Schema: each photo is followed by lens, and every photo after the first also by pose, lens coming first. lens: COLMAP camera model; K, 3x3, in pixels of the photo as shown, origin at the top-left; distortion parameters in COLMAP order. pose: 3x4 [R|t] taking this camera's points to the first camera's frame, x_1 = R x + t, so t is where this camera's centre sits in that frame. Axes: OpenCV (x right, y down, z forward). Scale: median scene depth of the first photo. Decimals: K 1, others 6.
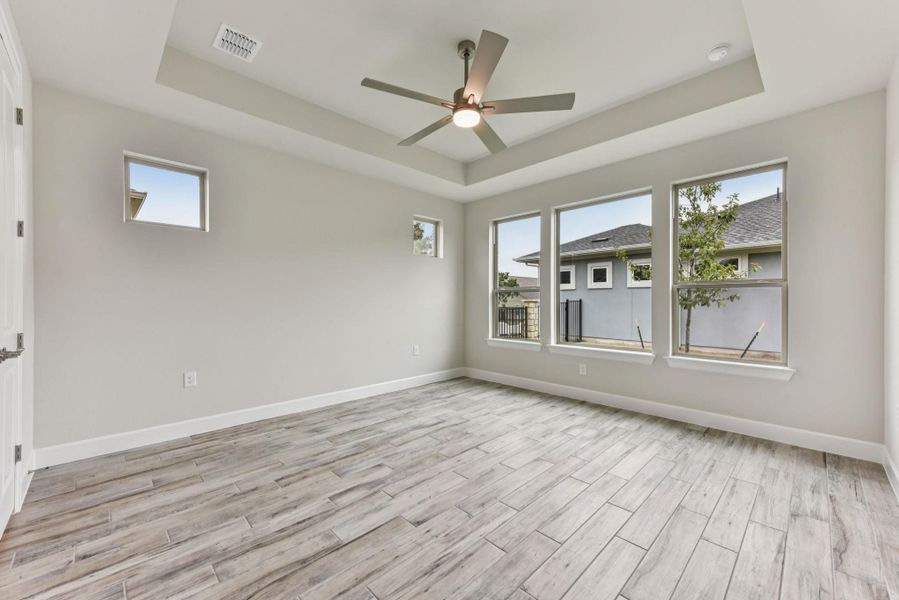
lens RADIAL K [[348.0, 0, 455.2], [0, 348.0, 302.7], [0, 0, 1]] dist [0.021918, -0.000323]
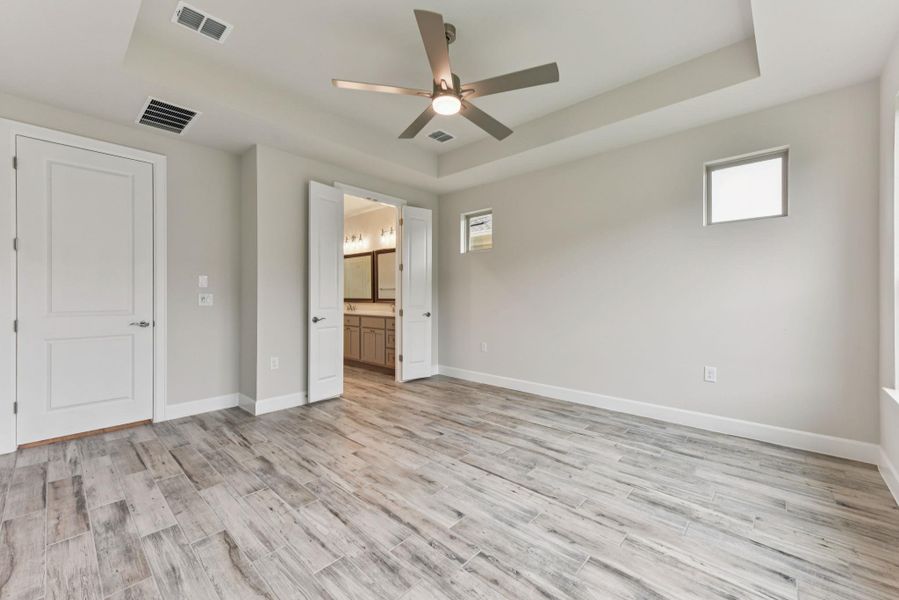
lens RADIAL K [[348.0, 0, 453.2], [0, 348.0, 296.9], [0, 0, 1]] dist [0.021918, -0.000323]
pose [[0.078805, 0.001658, -0.996889, 0.846778], [-0.004141, 0.999991, 0.001336, -0.009518], [0.996881, 0.004022, 0.078811, 0.805352]]
